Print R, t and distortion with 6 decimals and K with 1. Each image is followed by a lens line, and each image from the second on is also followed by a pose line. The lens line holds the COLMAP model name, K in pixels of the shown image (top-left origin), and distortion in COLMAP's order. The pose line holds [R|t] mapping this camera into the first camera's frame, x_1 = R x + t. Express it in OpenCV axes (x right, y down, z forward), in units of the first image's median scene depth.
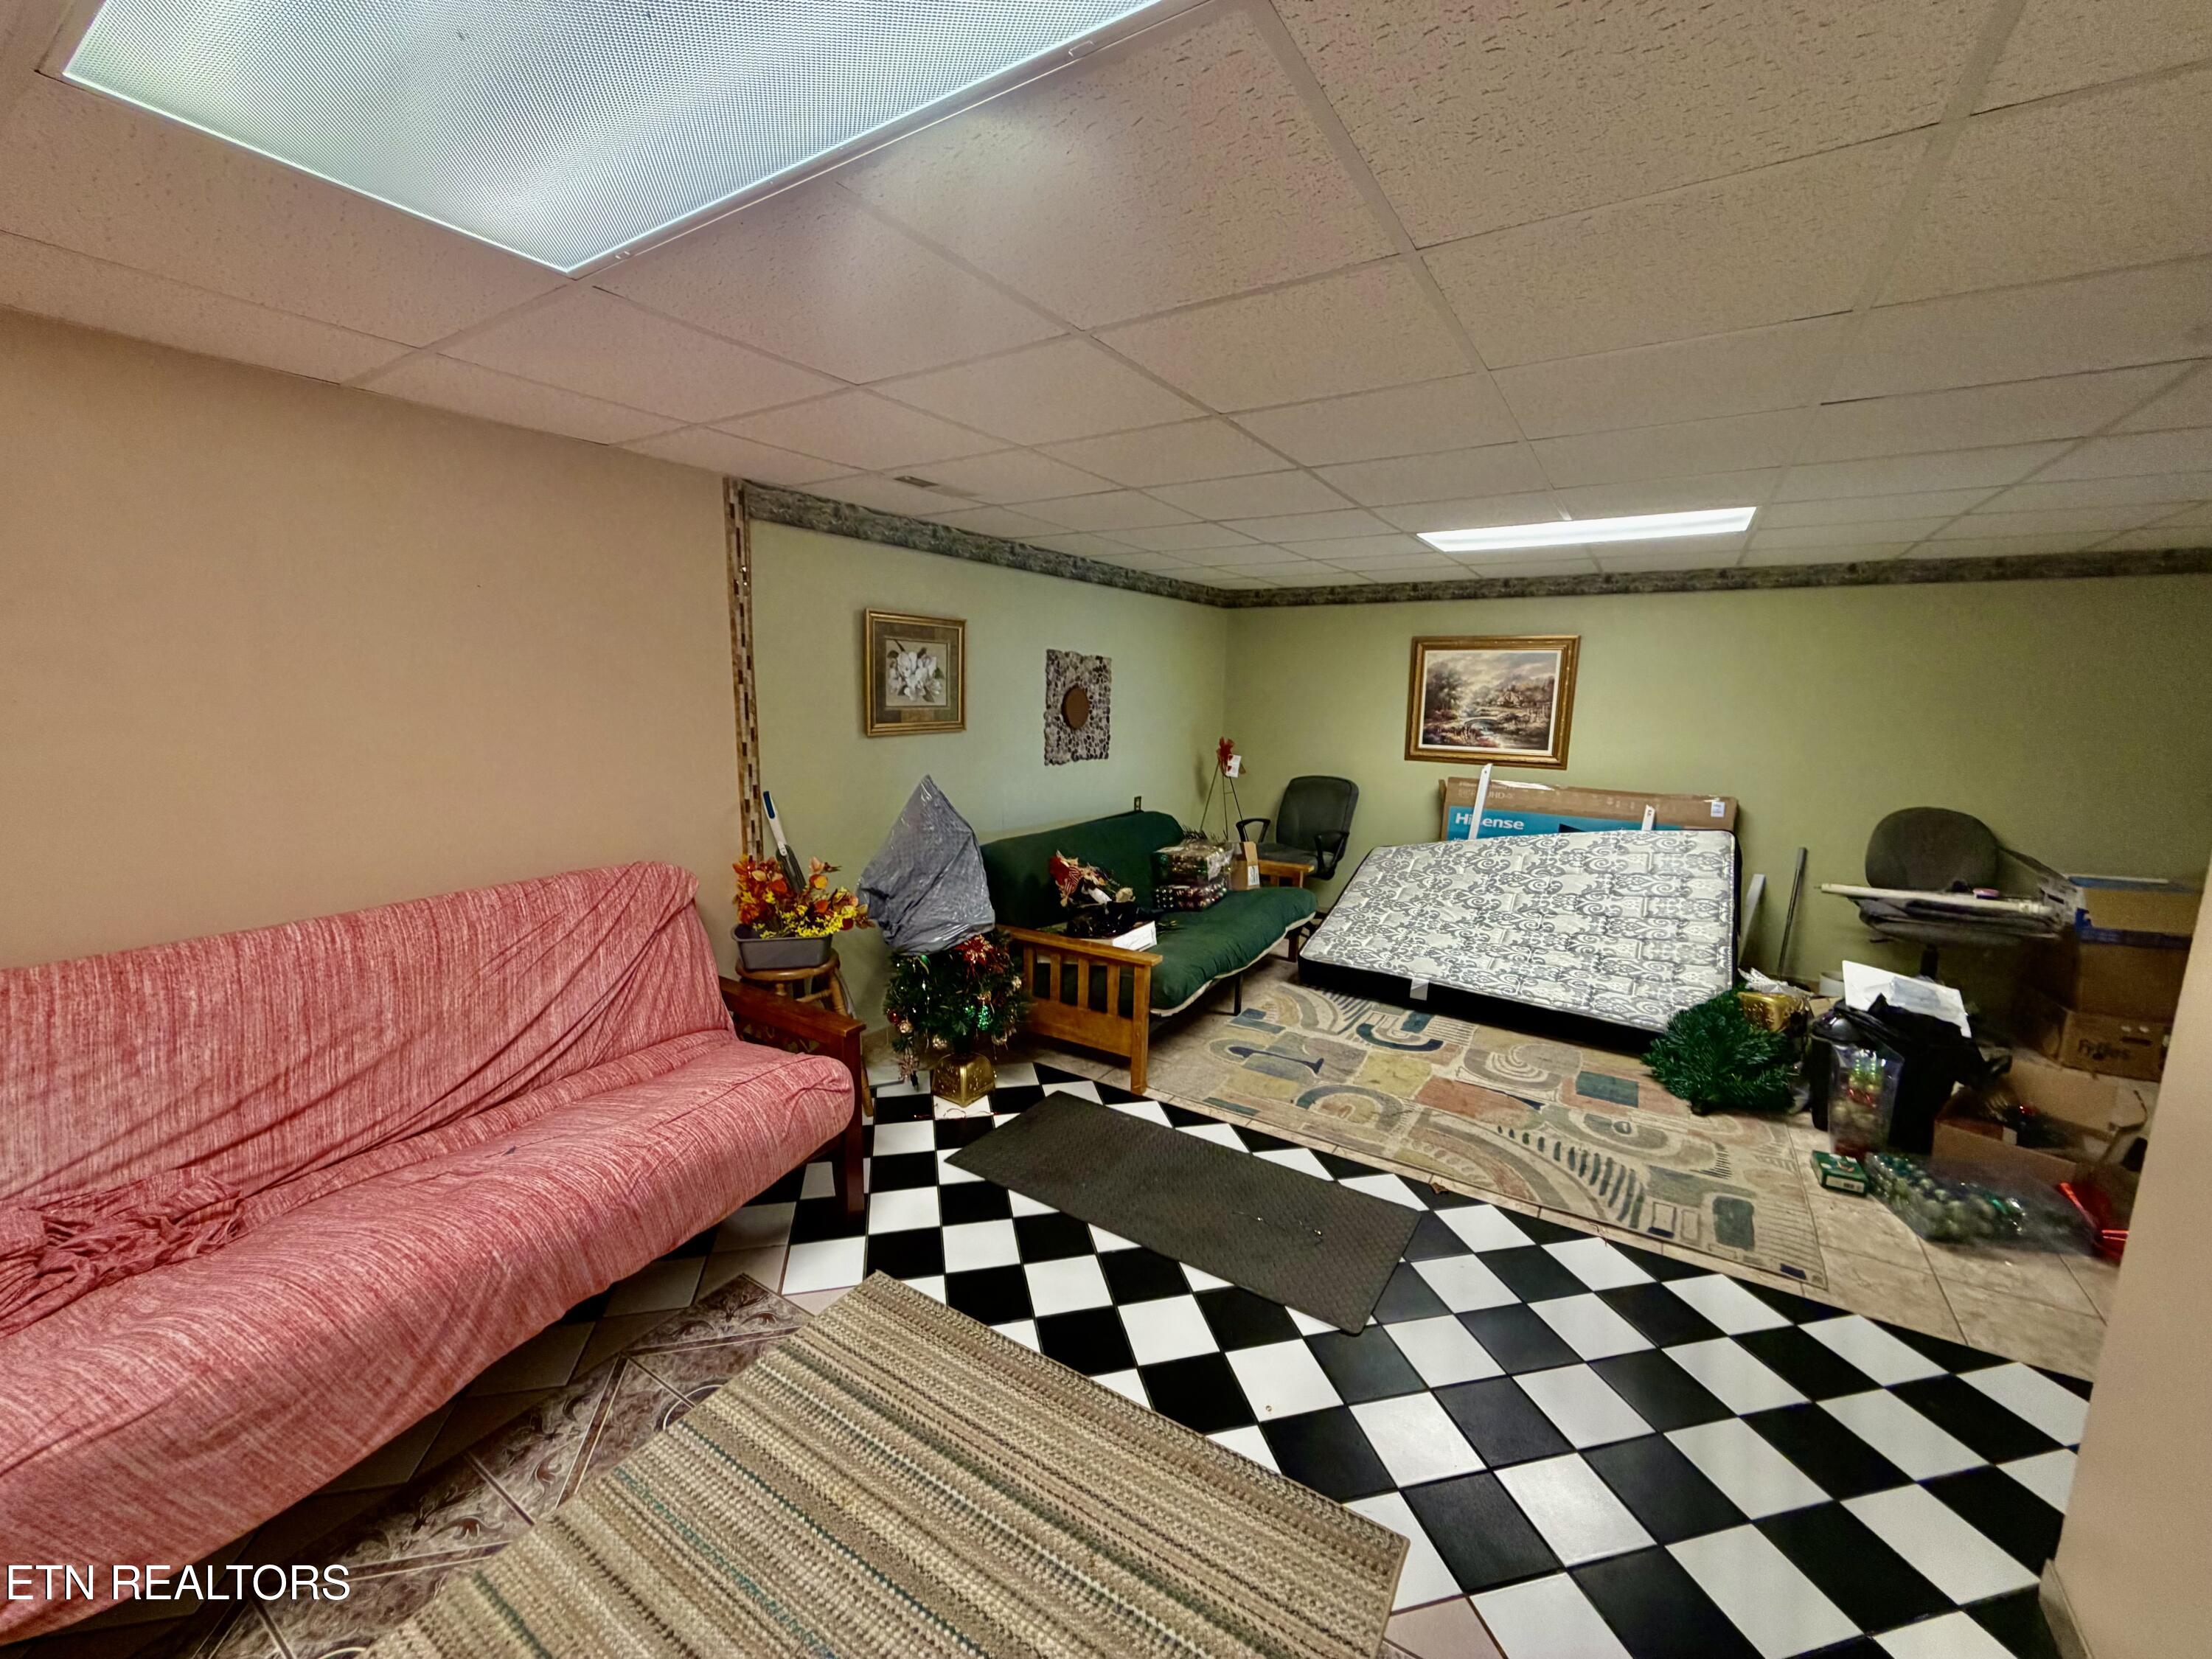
lens RADIAL K [[877.7, 0, 1101.0], [0, 877.7, 828.7], [0, 0, 1]] dist [0.000893, -0.000047]
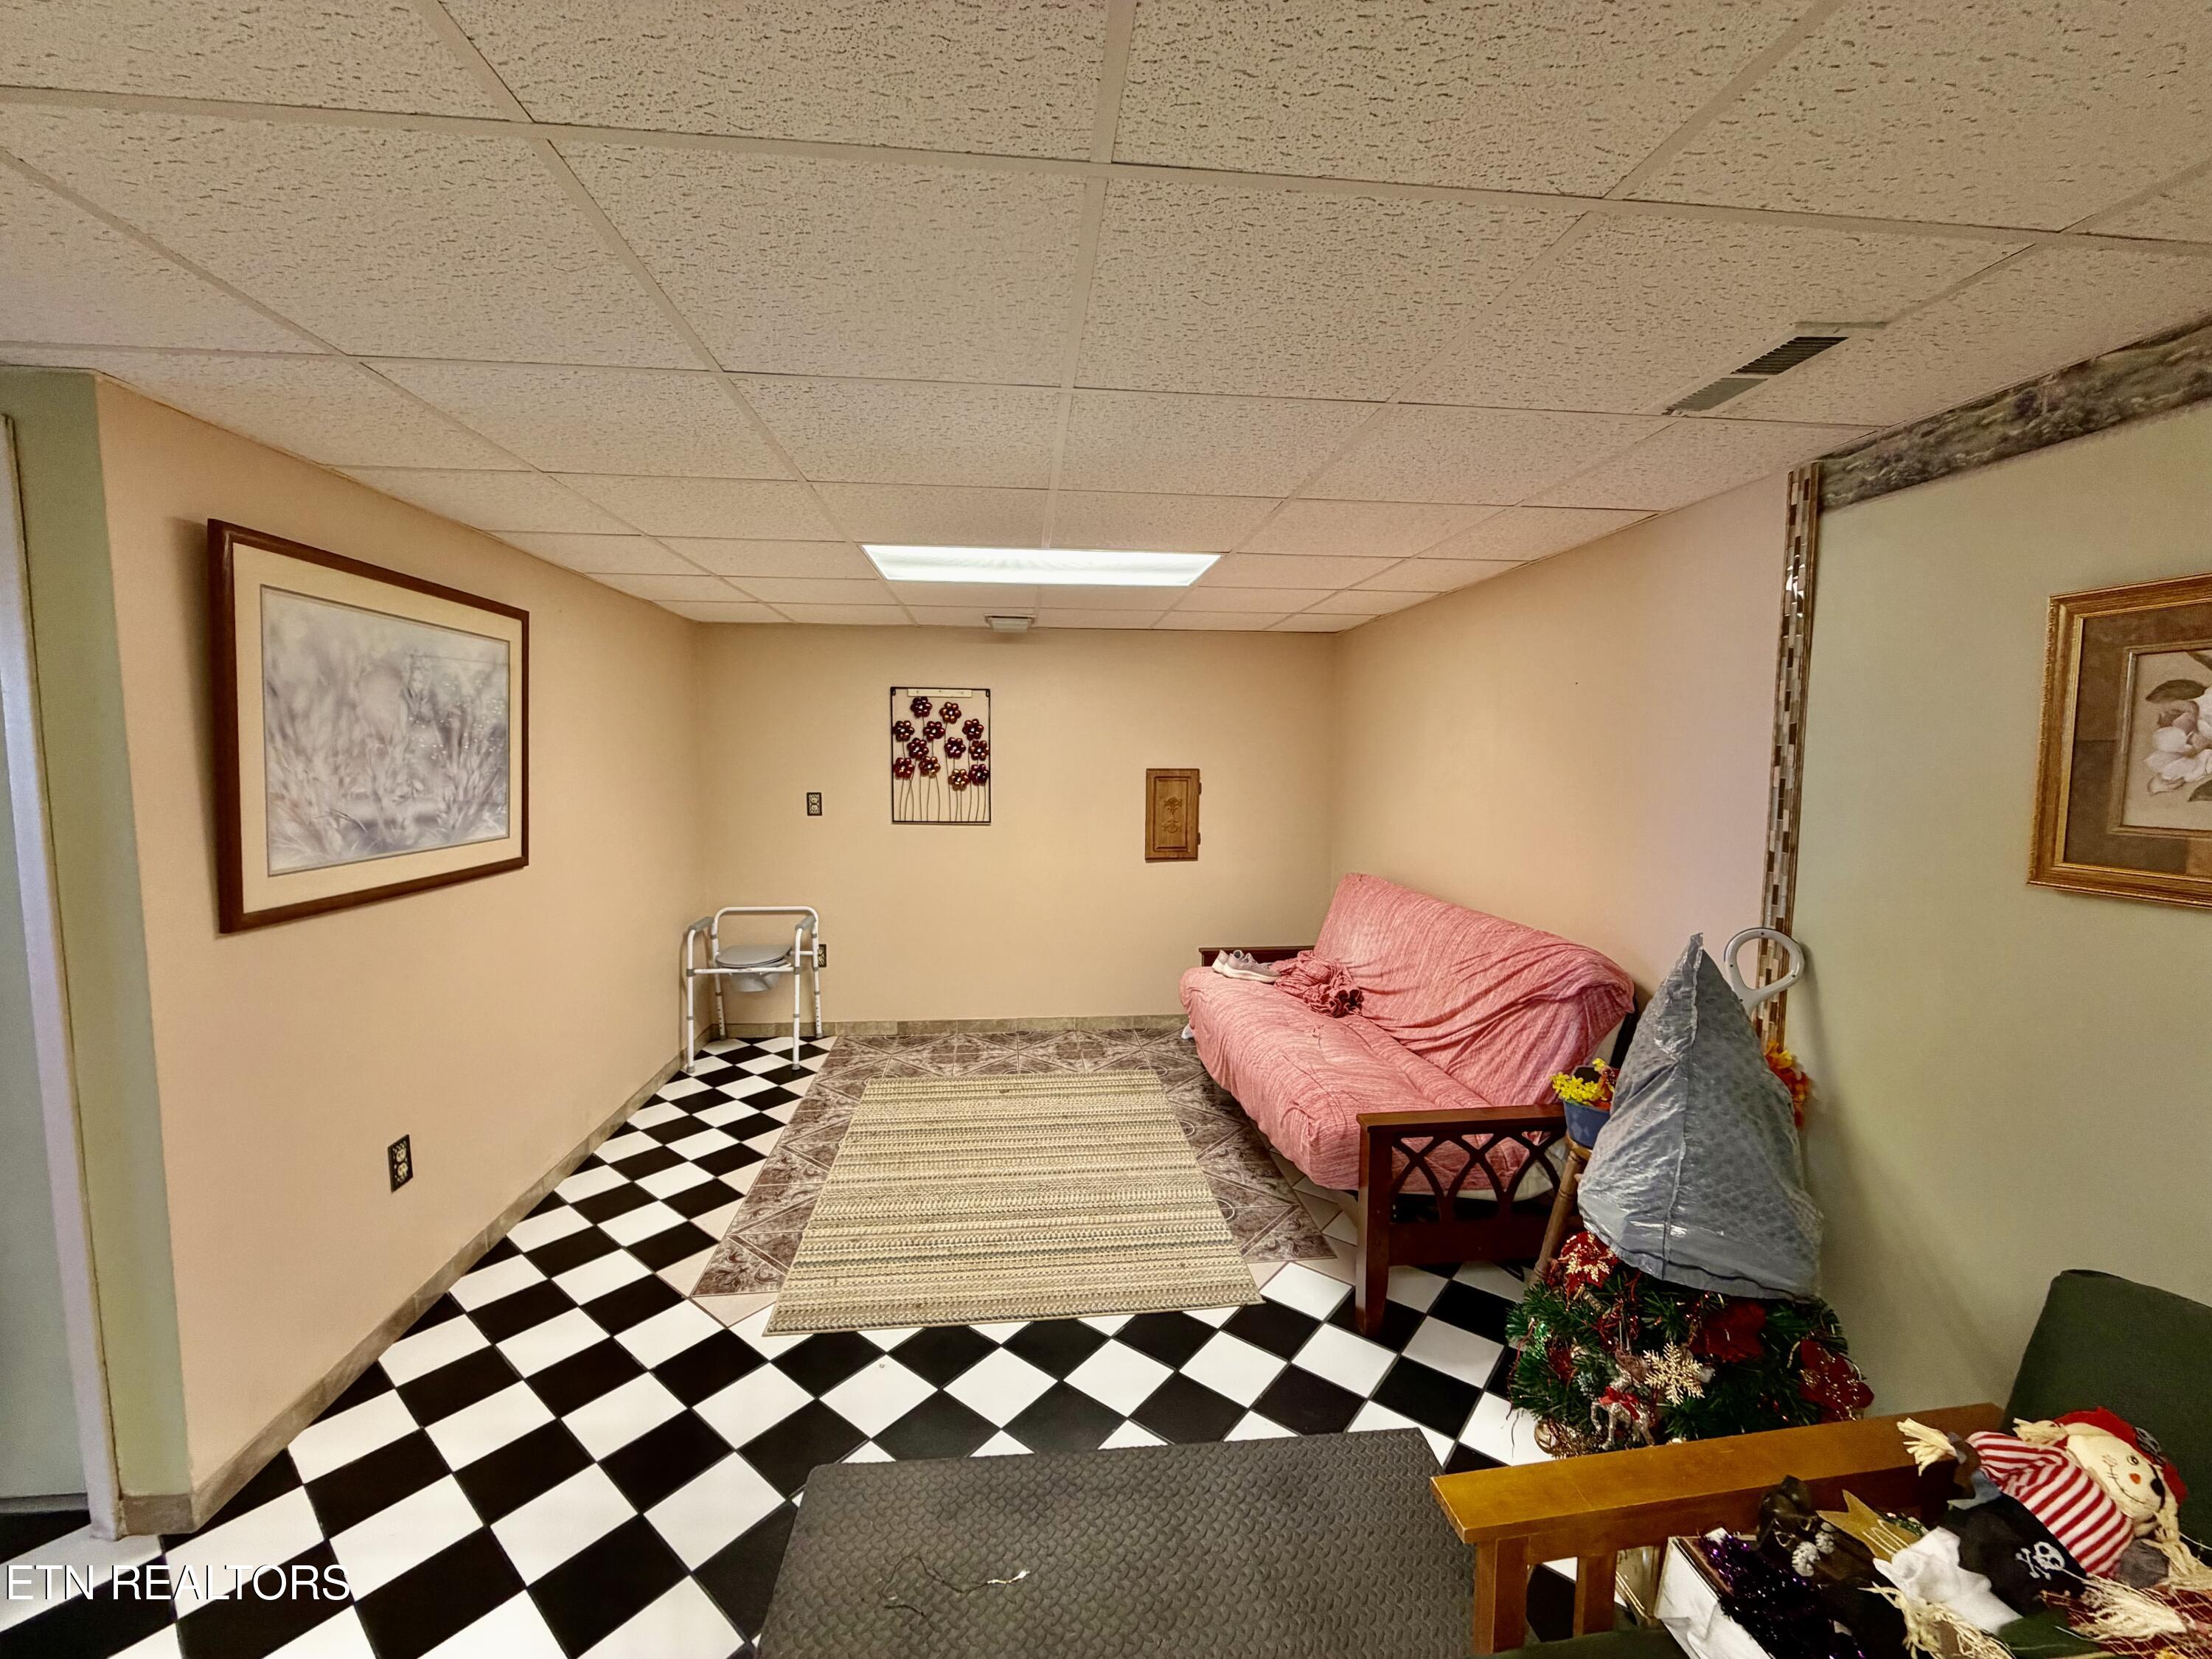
lens RADIAL K [[877.7, 0, 1101.0], [0, 877.7, 828.7], [0, 0, 1]] dist [0.000893, -0.000047]
pose [[-0.787939, 0.027892, -0.615121, 0.513432], [-0.119250, 0.973149, 0.196879, -0.230616], [0.604096, 0.228482, -0.763456, 1.481025]]
